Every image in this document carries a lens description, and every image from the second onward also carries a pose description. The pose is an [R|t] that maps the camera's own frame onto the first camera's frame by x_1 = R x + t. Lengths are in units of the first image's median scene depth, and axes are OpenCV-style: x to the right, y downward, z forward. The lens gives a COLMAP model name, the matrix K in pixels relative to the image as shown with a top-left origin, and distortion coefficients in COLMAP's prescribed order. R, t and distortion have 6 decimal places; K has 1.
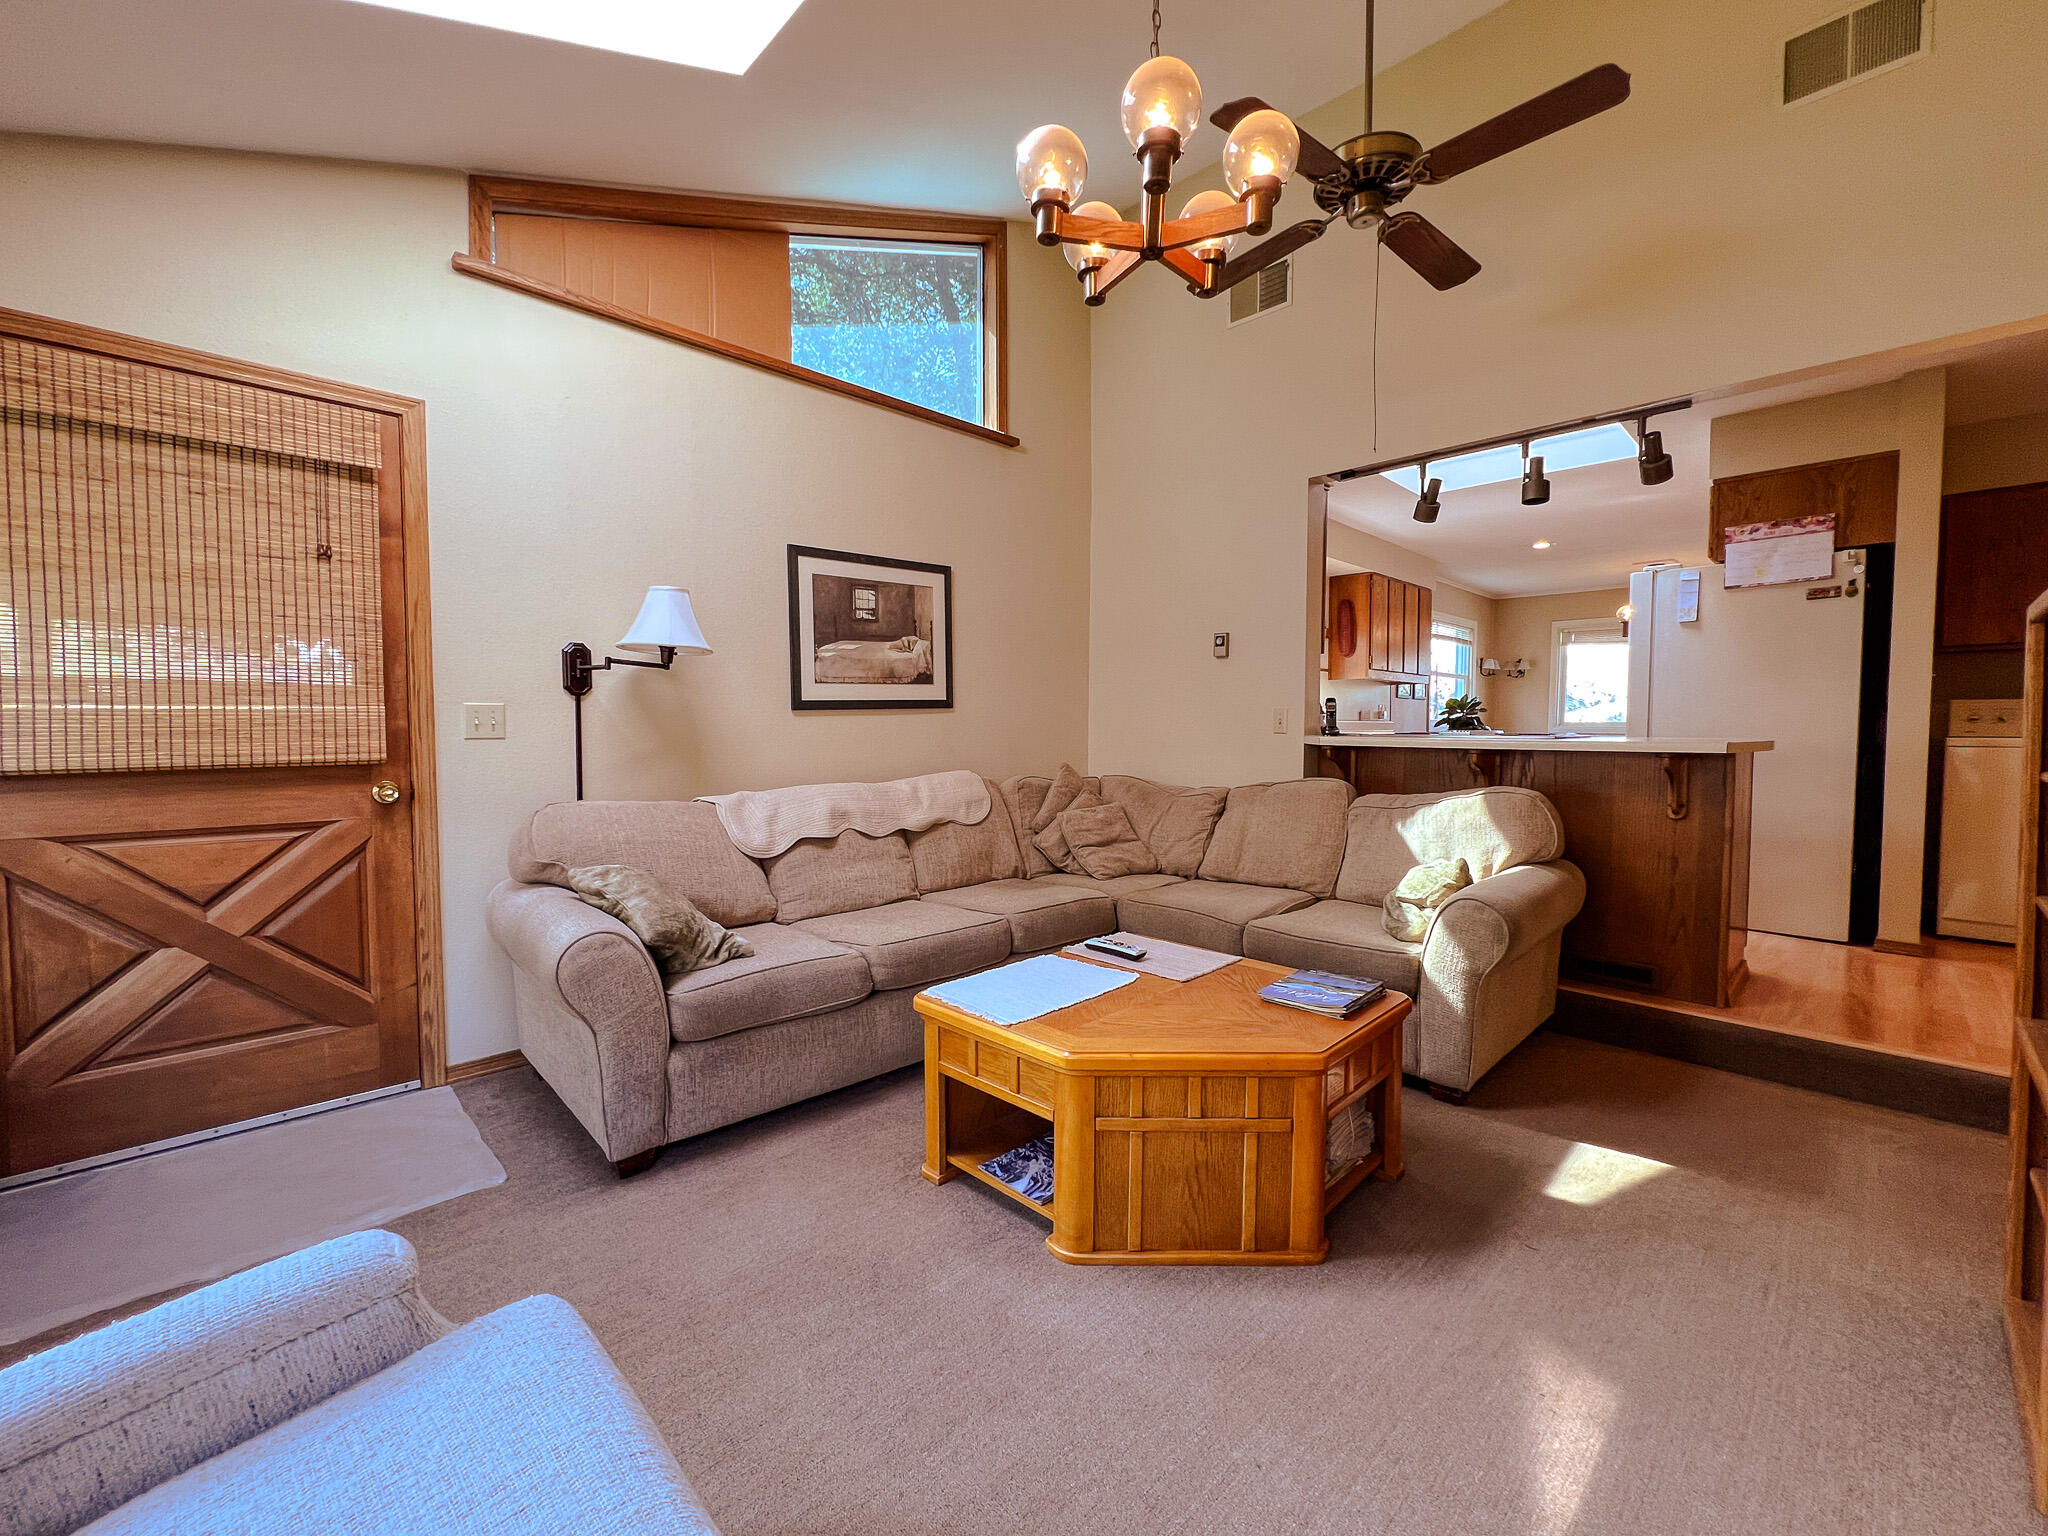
lens RADIAL K [[836.9, 0, 1020.9], [0, 836.9, 757.8], [0, 0, 1]] dist [-0.003010, 0.000469]
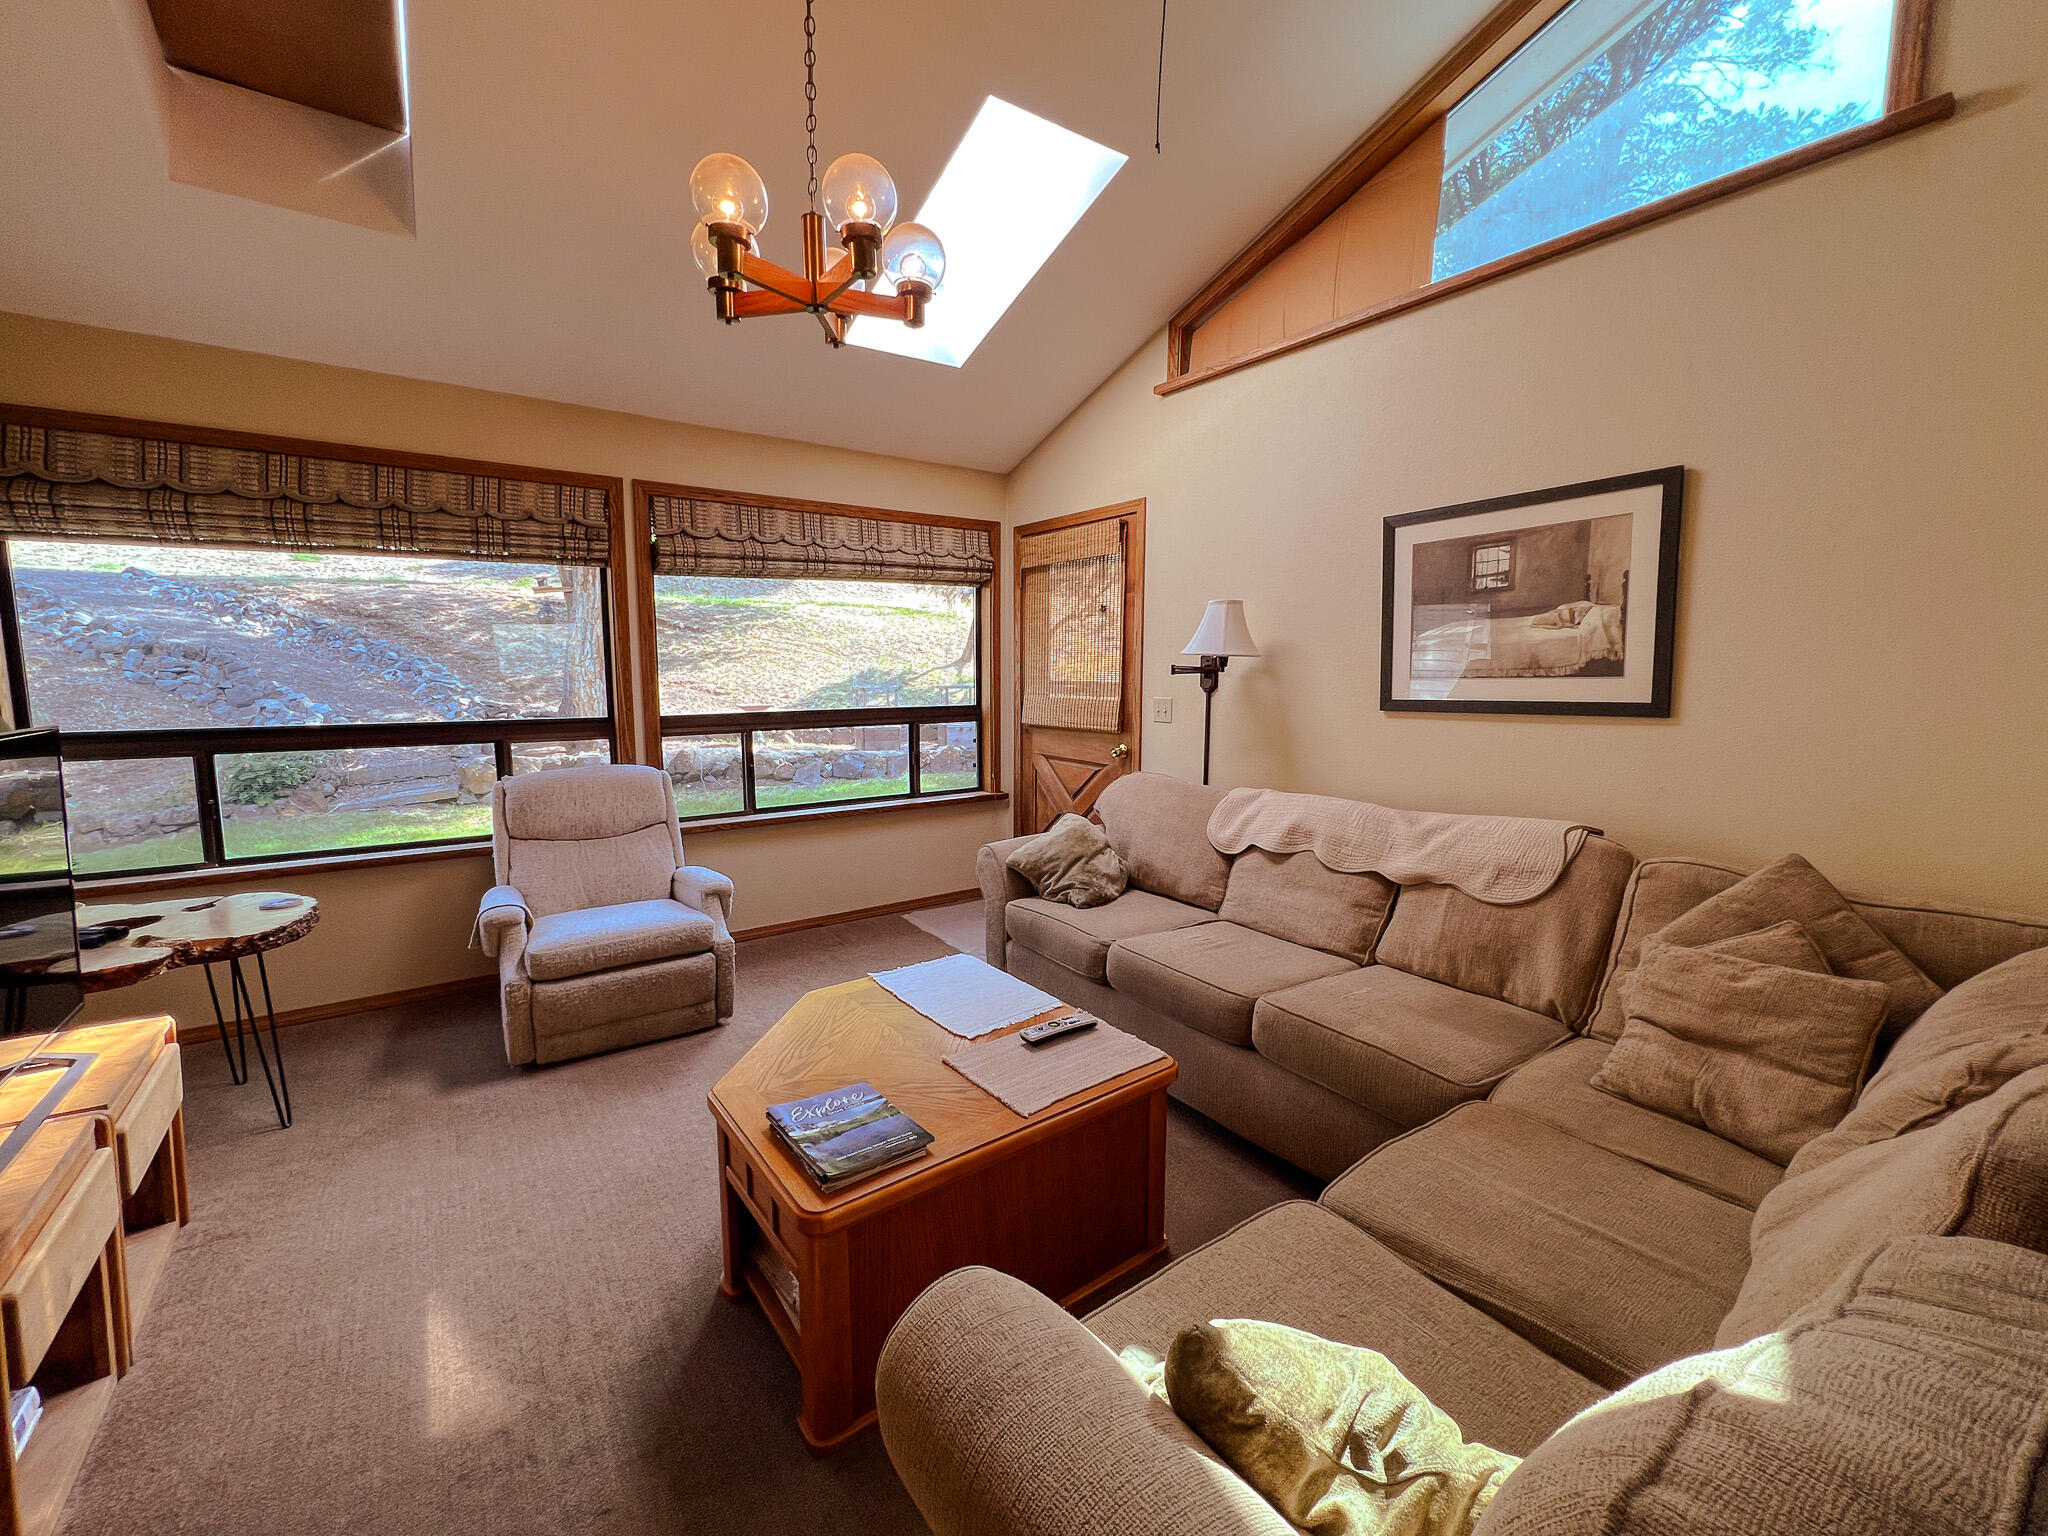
lens RADIAL K [[836.9, 0, 1017.5], [0, 836.9, 748.7], [0, 0, 1]] dist [-0.003010, 0.000469]
pose [[-0.147713, 0.099765, -0.983986, 0.603554], [-0.045048, 0.993188, 0.107460, -0.088266], [0.988004, 0.060199, -0.142212, 0.712354]]
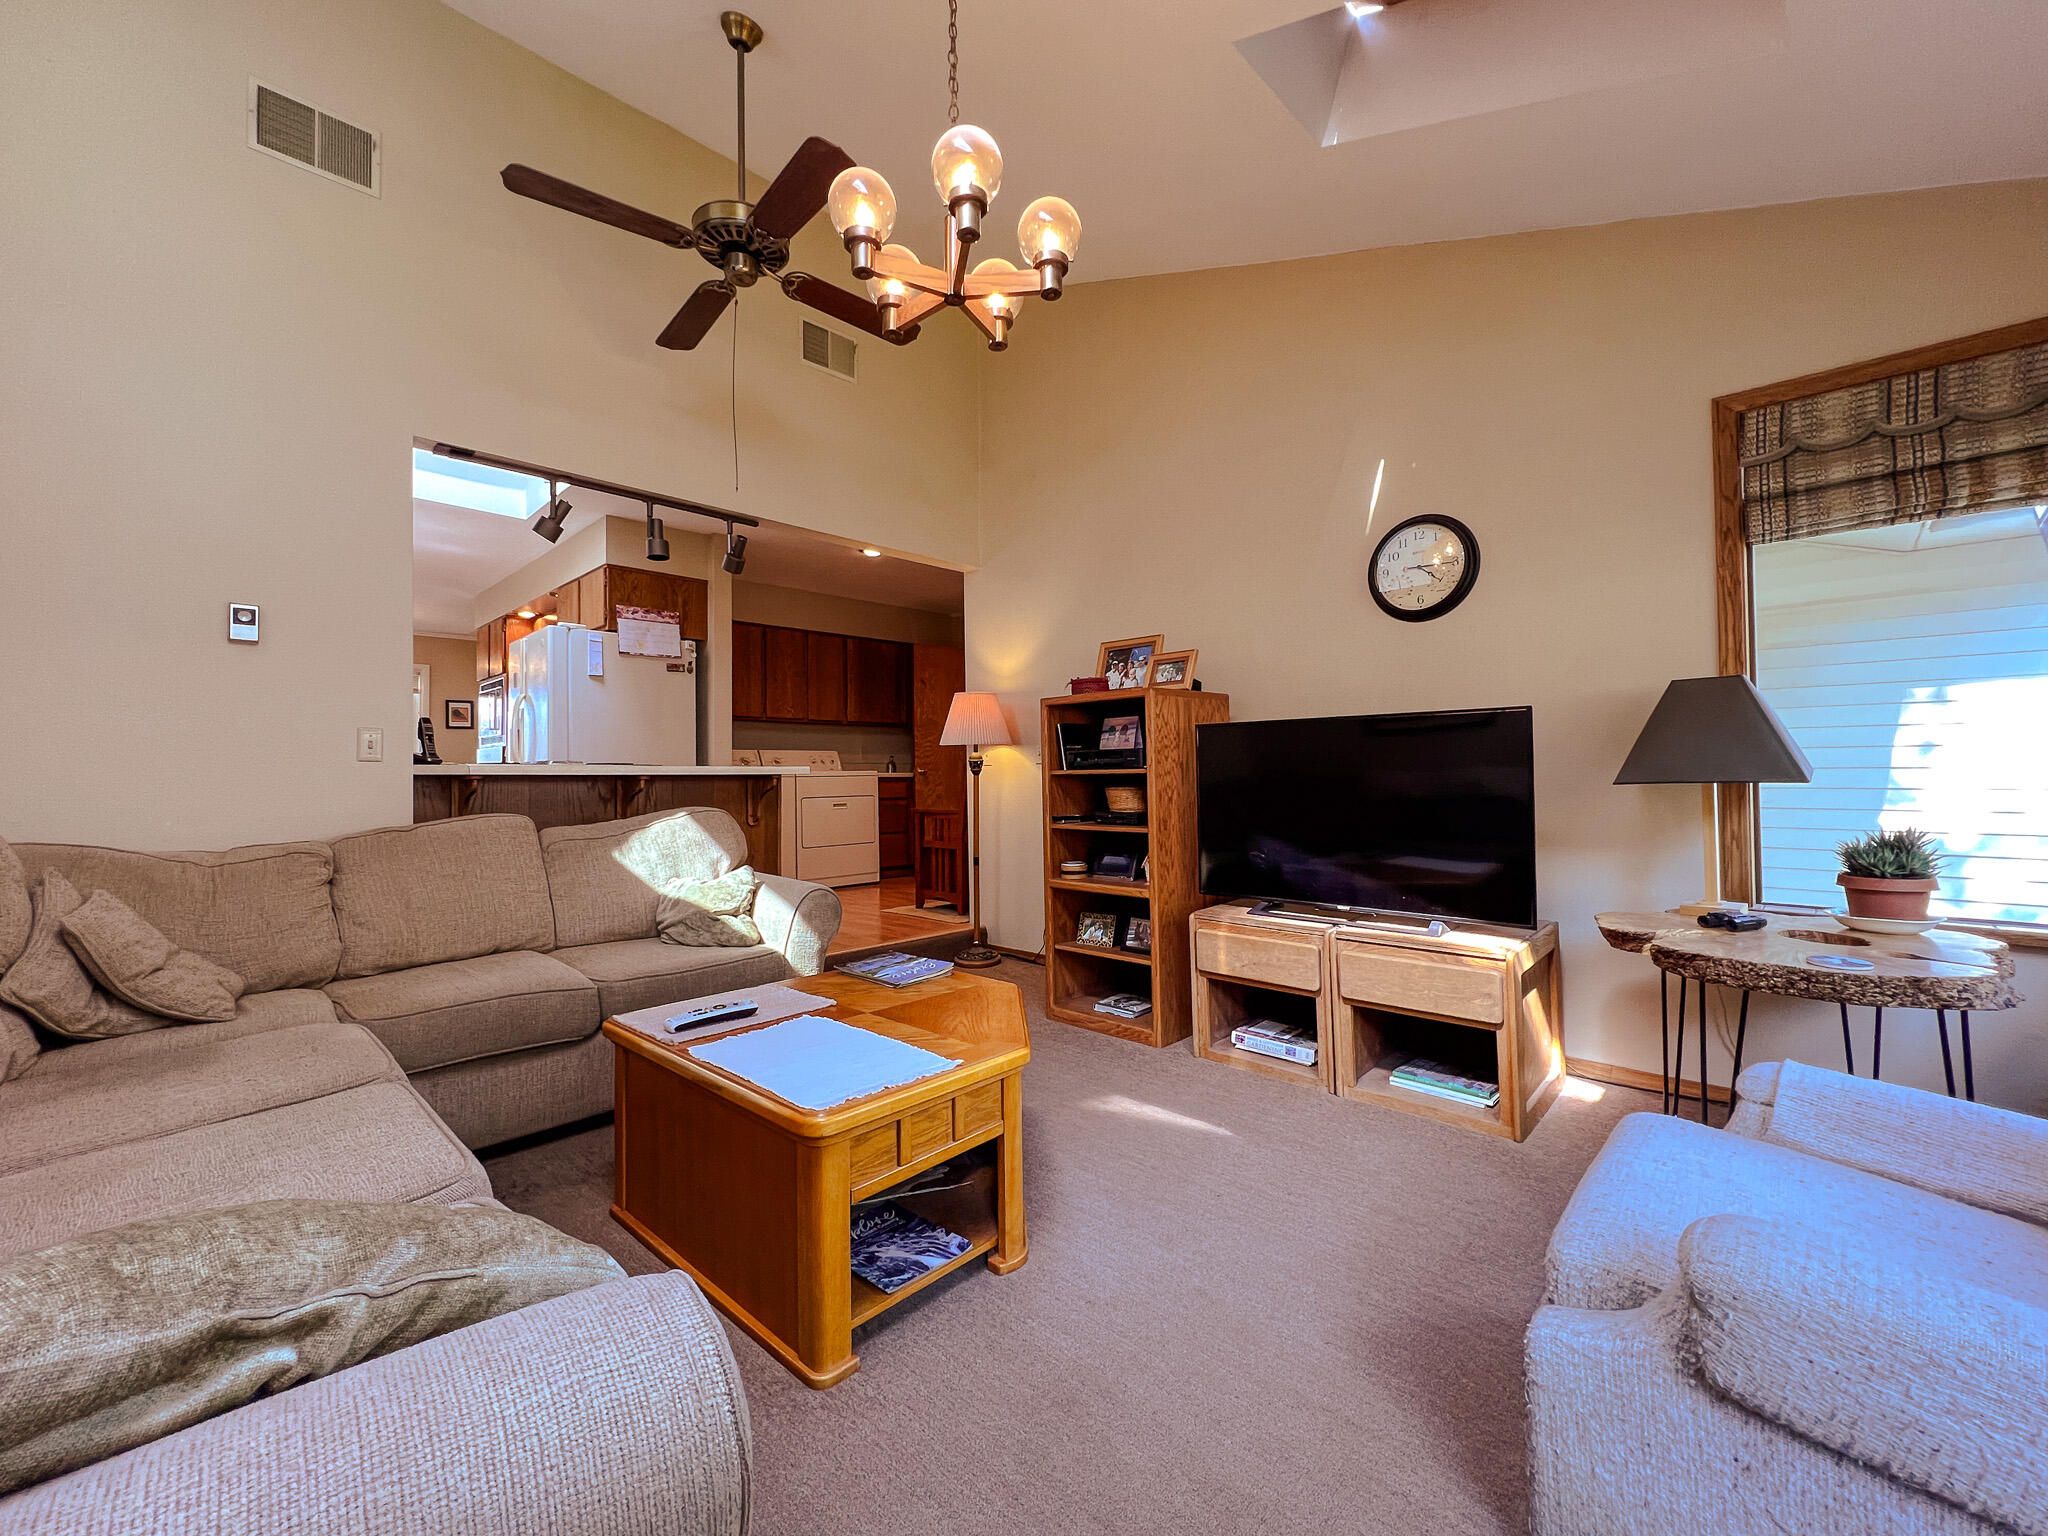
lens RADIAL K [[836.9, 0, 1017.4], [0, 836.9, 765.0], [0, 0, 1]] dist [-0.003010, 0.000469]
pose [[-0.028315, 0.015220, 0.999483, -0.464497], [0.048617, 0.998722, -0.013831, 0.012414], [-0.998416, 0.048200, -0.029019, 0.494034]]
